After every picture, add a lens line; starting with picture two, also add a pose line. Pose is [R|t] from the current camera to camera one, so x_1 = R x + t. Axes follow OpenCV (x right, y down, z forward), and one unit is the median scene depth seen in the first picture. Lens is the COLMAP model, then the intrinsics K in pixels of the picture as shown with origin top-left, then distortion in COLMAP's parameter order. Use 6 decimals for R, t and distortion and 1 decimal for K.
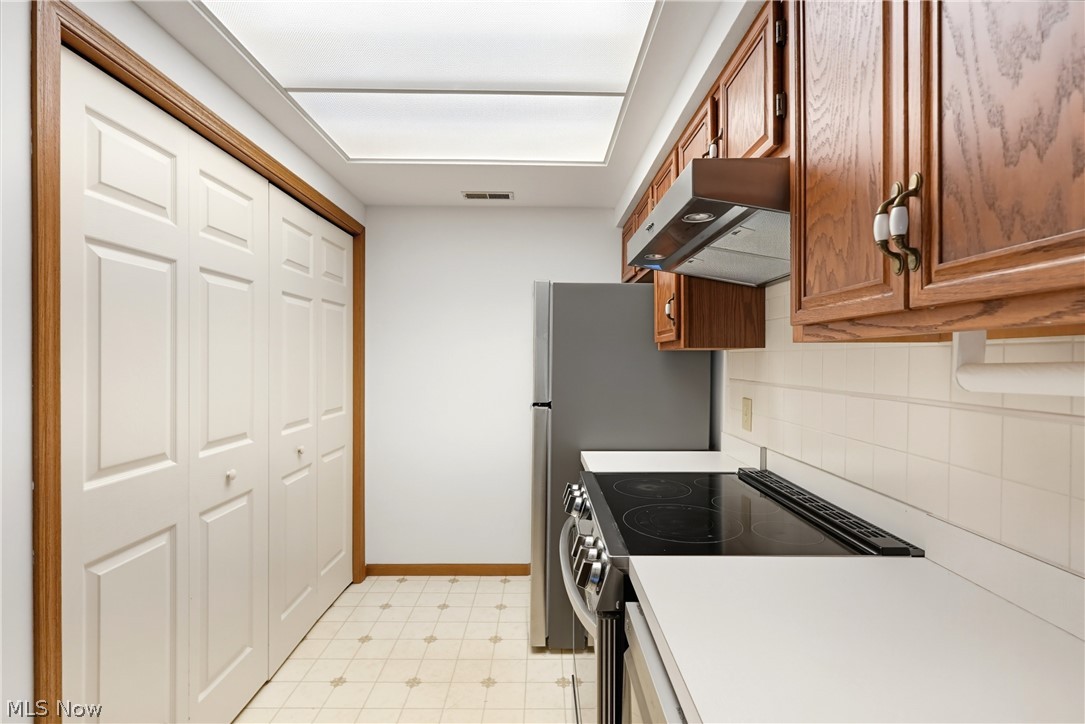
lens RADIAL K [[494.2, 0, 542.5], [0, 494.2, 359.7], [0, 0, 1]] dist [-0.004276, 0.000243]
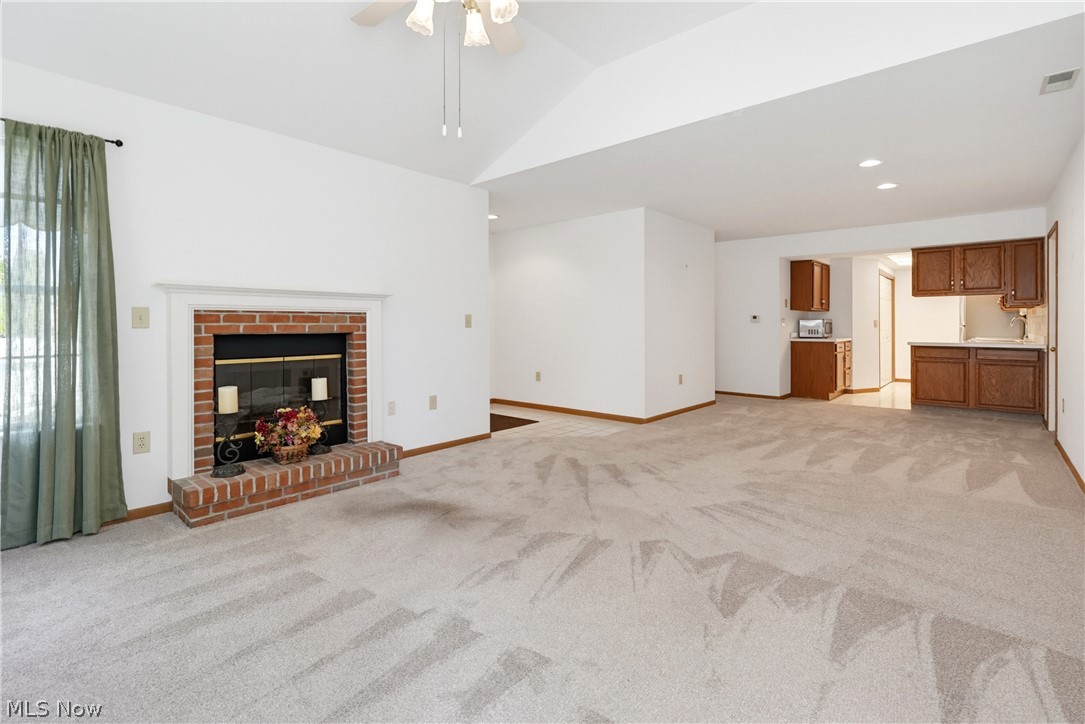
lens RADIAL K [[499.9, 0, 537.4], [0, 499.9, 329.2], [0, 0, 1]] dist [-0.003665, 0.000339]
pose [[0.736648, -0.001186, -0.676276, 0.260951], [0.002727, 0.999996, 0.001217, 0.142370], [0.676271, -0.002741, 0.736648, -5.960897]]
